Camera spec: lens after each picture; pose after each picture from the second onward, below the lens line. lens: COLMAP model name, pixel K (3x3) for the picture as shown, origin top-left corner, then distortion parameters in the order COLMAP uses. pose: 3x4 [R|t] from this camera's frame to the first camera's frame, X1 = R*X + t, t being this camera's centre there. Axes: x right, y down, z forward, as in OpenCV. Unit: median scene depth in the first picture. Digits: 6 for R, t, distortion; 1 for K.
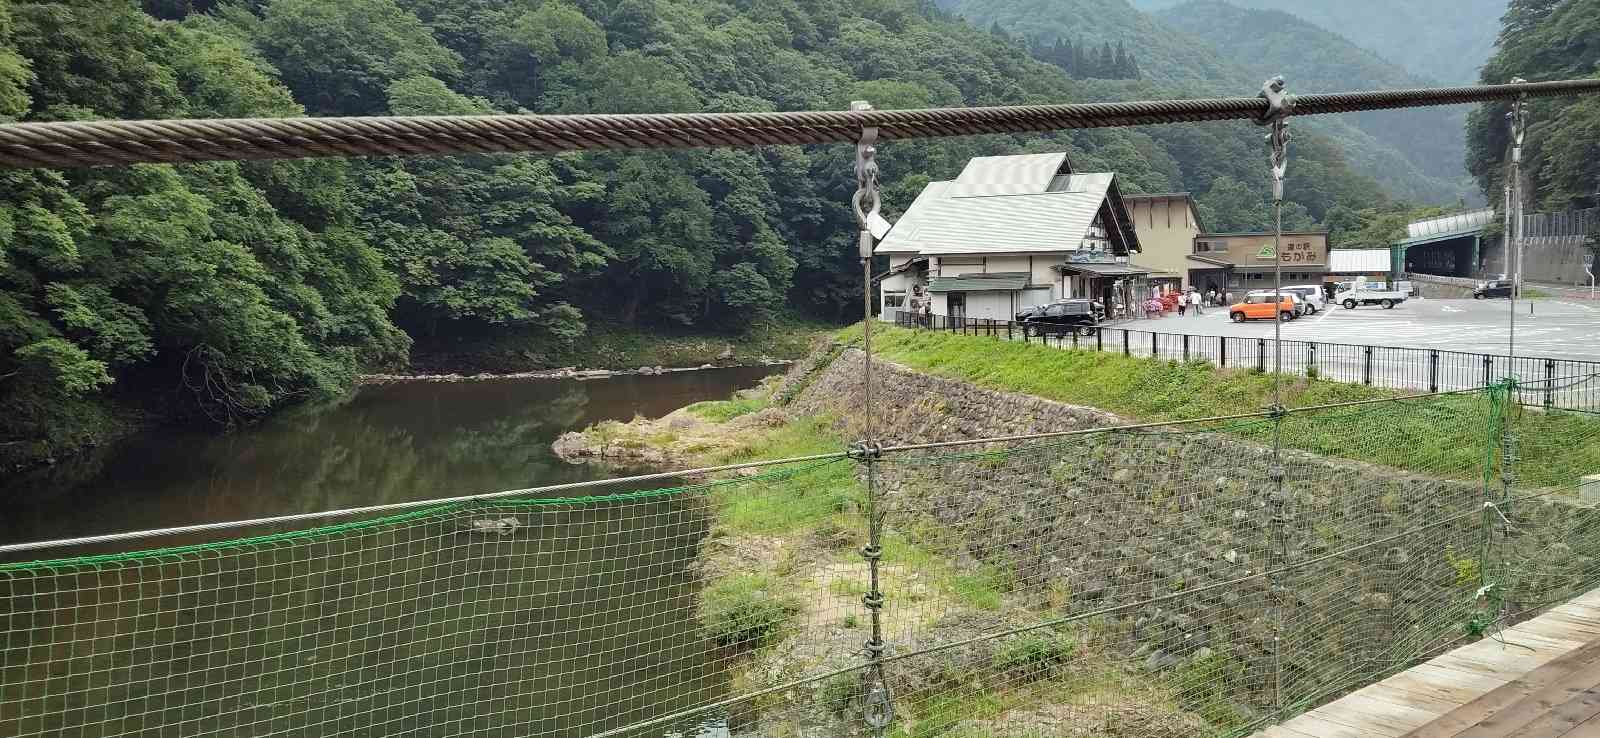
lens RADIAL K [[1238.8, 0, 800.0], [0, 1238.8, 369.0], [0, 0, 1]] dist [0.133632, -0.315573]
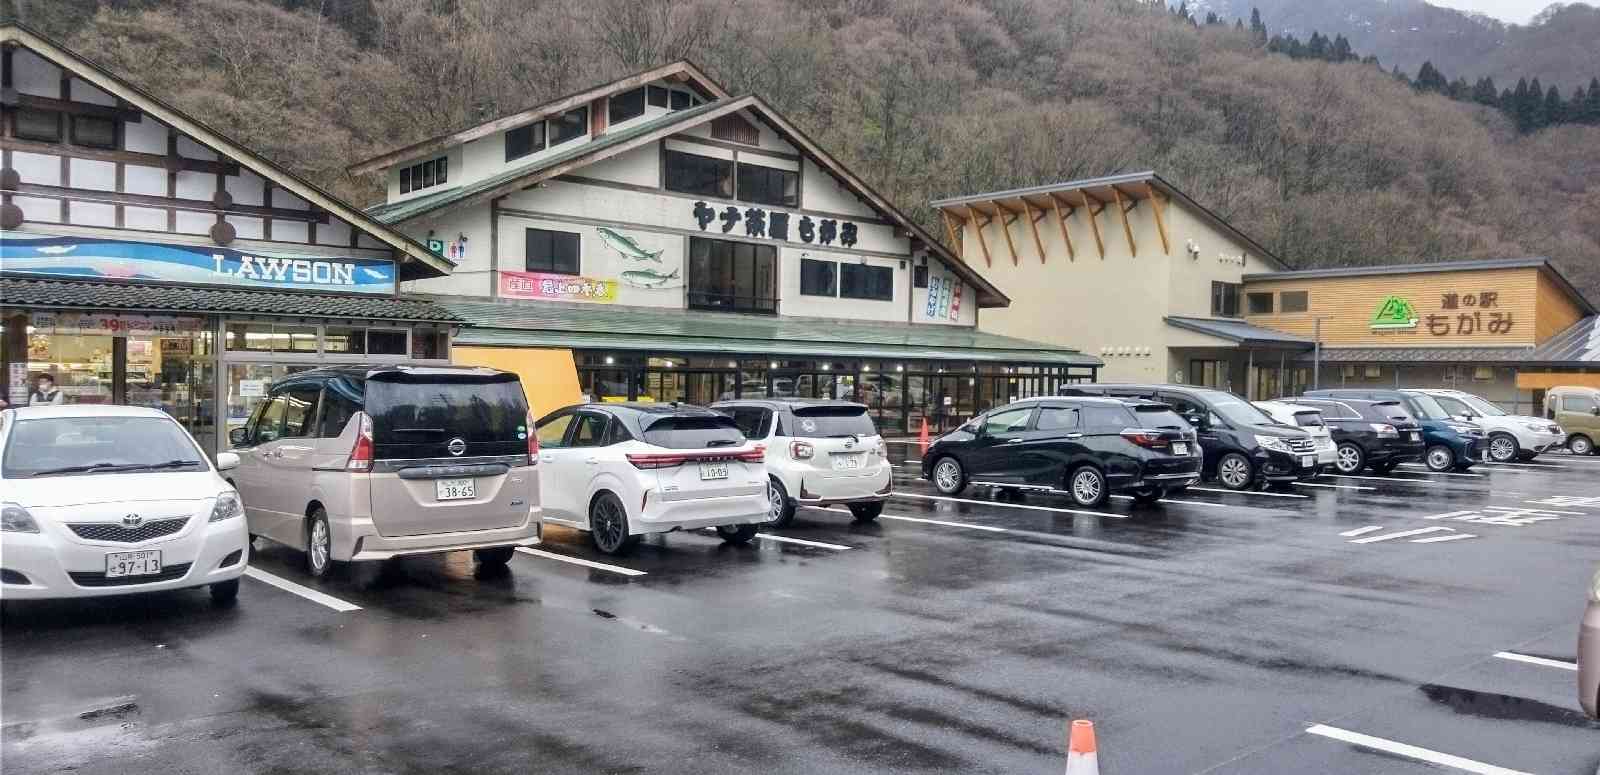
lens RADIAL K [[1175.3, 0, 800.0], [0, 1175.3, 387.5], [0, 0, 1]] dist [0.052484, -0.064195]
pose [[0.916296, 0.032847, -0.399152, 0.125130], [-0.057717, 0.997058, -0.050446, -0.012996], [0.396320, 0.069261, 0.915496, 0.198045]]
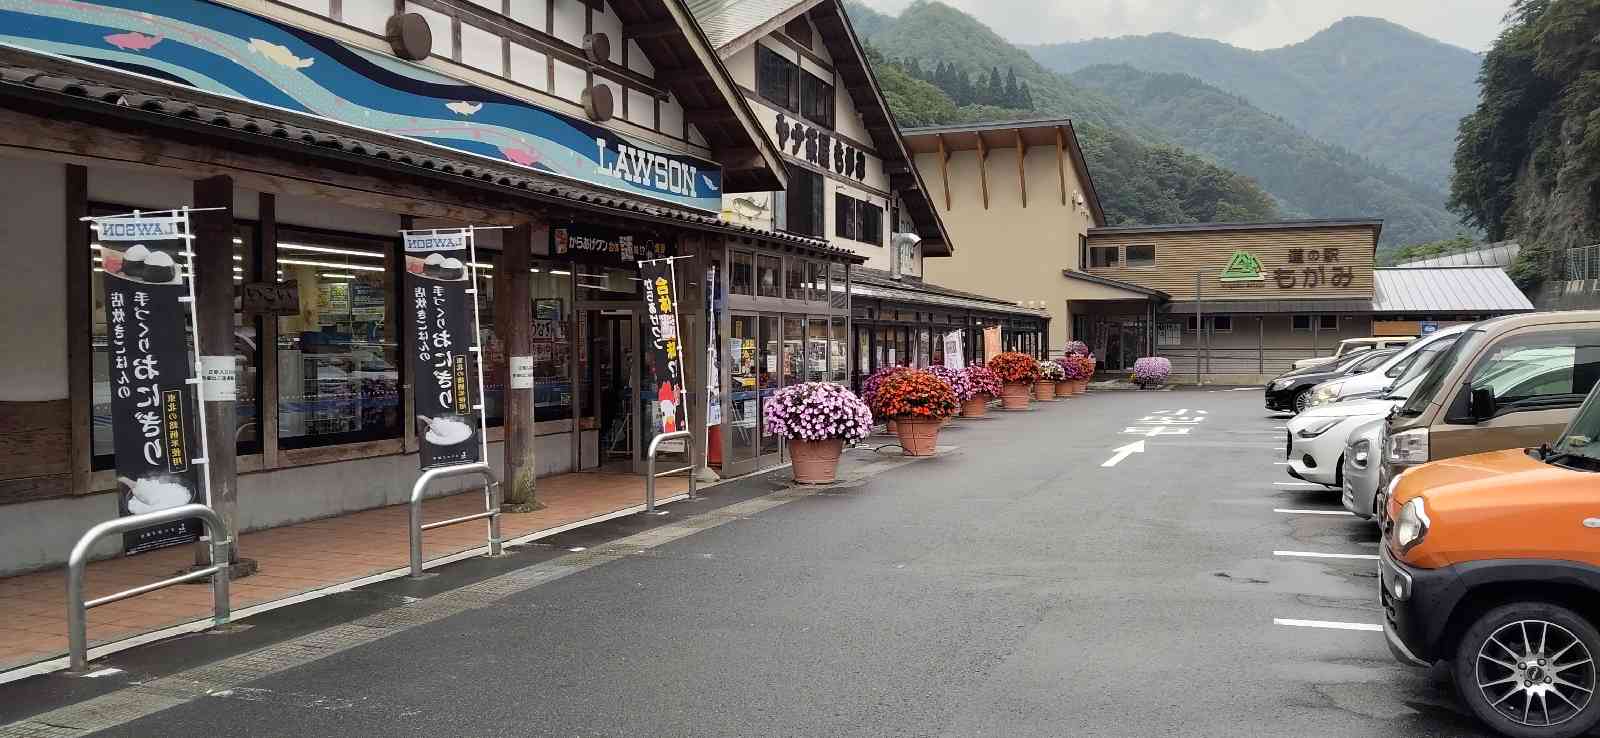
lens RADIAL K [[1238.8, 0, 800.0], [0, 1238.8, 369.0], [0, 0, 1]] dist [0.133632, -0.315573]
pose [[0.997624, 0.009987, 0.068162, 0.066204], [-0.006351, 0.998556, -0.053353, -0.011595], [-0.068596, 0.052793, 0.996247, 0.203331]]
